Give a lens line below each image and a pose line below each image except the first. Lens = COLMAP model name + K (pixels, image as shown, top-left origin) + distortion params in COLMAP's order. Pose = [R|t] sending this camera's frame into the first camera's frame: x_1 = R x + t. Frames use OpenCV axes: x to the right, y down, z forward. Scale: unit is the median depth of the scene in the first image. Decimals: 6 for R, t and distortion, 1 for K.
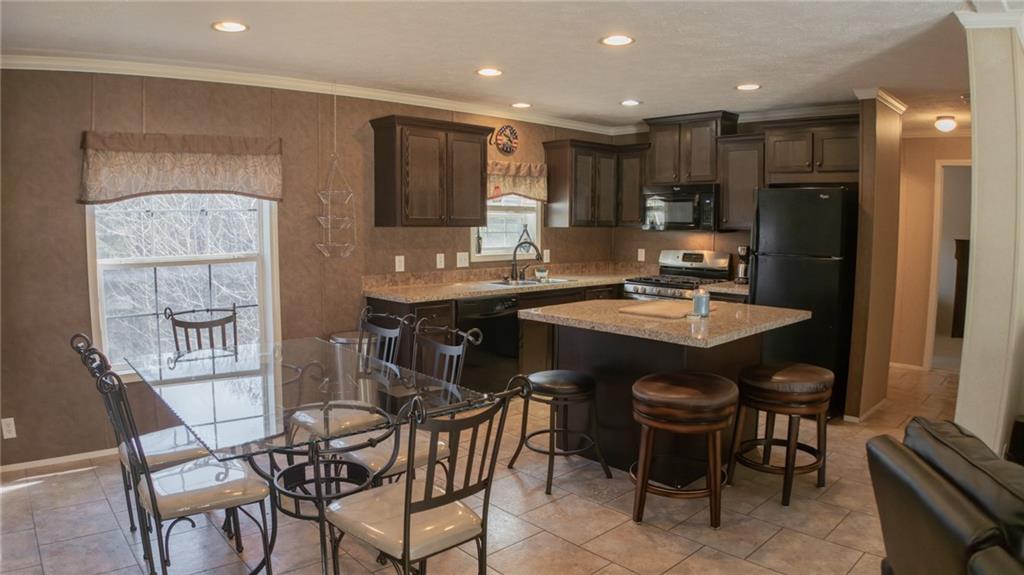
lens RADIAL K [[637.6, 0, 512.0], [0, 637.6, 287.5], [0, 0, 1]] dist [-0.171000, 0.006309]
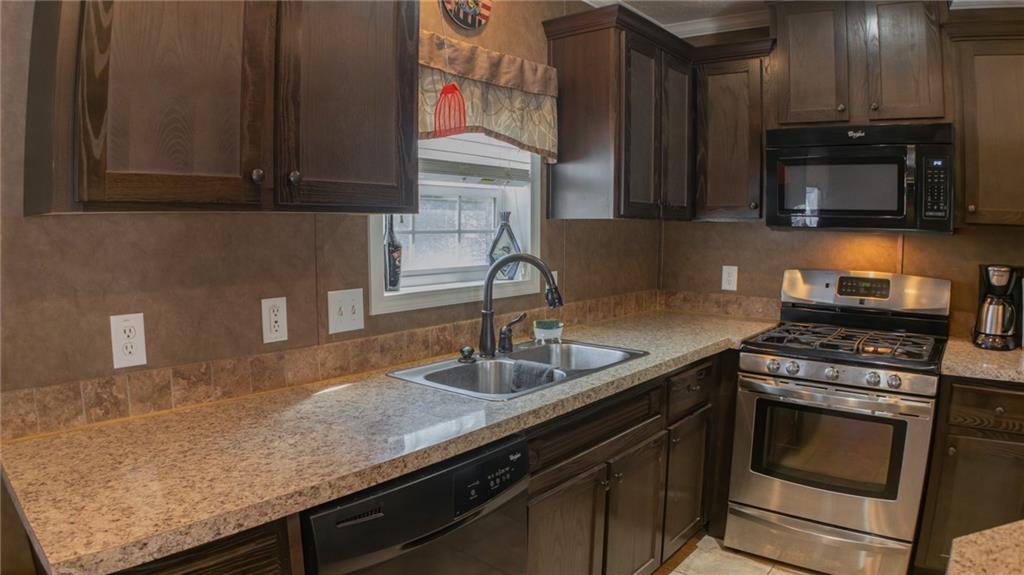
lens RADIAL K [[629.3, 0, 512.0], [0, 629.3, 287.5], [0, 0, 1]] dist [-0.185487, 0.023667]
pose [[0.990920, -0.012814, 0.133841, -0.032322], [0.012892, 0.999917, 0.000283, -0.053599], [-0.133834, 0.001445, 0.991003, 0.635053]]
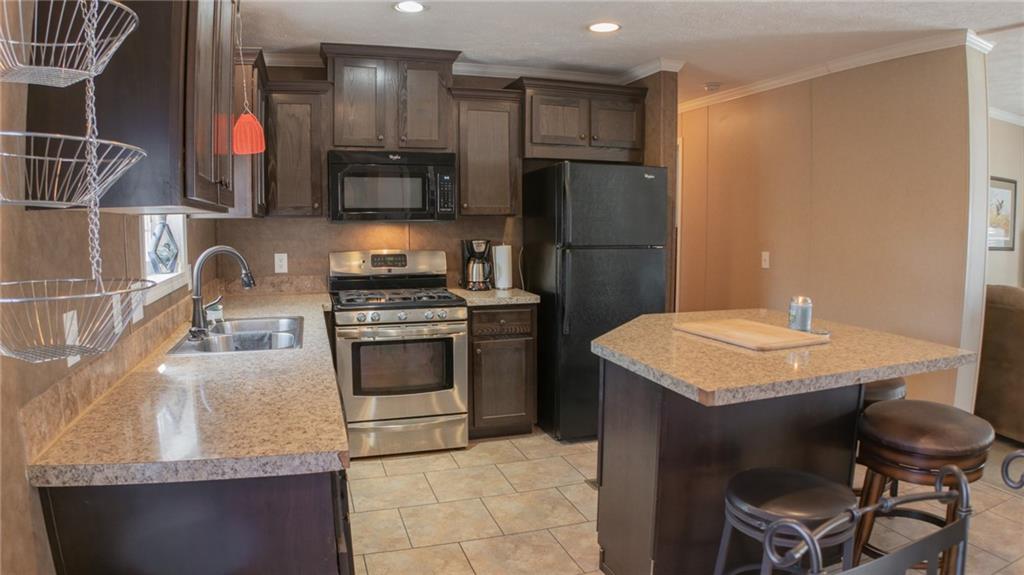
lens RADIAL K [[637.6, 0, 512.0], [0, 637.6, 287.5], [0, 0, 1]] dist [-0.171000, 0.006309]
pose [[0.408256, -0.096255, 0.907779, -0.300357], [0.092461, 0.993672, 0.063780, -0.052864], [-0.908173, 0.057896, 0.414572, 0.629846]]
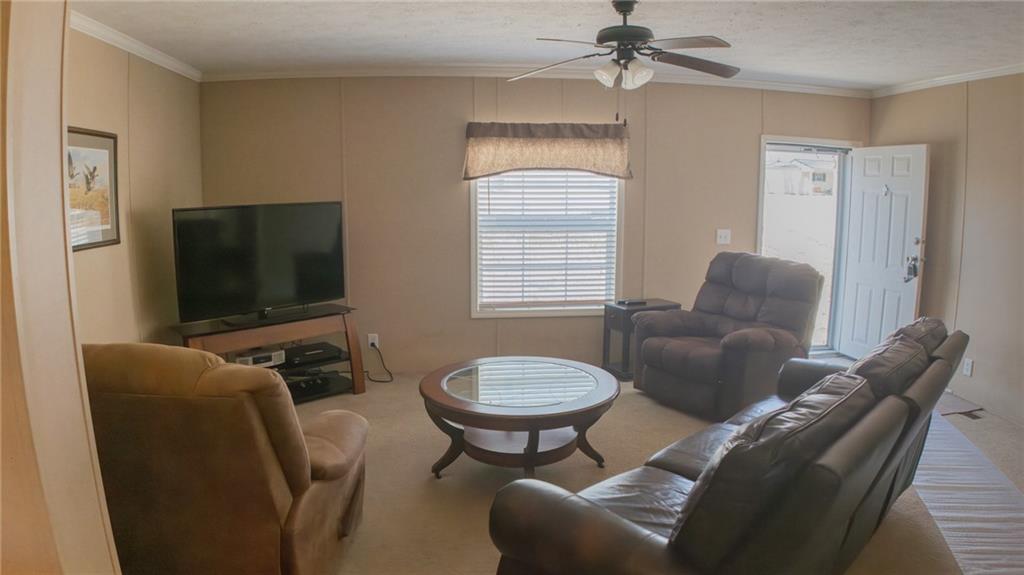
lens RADIAL K [[637.6, 0, 512.0], [0, 637.6, 287.5], [0, 0, 1]] dist [-0.171000, 0.006309]
pose [[-0.806944, -0.094025, 0.583096, 0.141031], [0.054931, 0.971021, 0.232597, -0.055860], [-0.588069, 0.219723, -0.778394, 0.501384]]
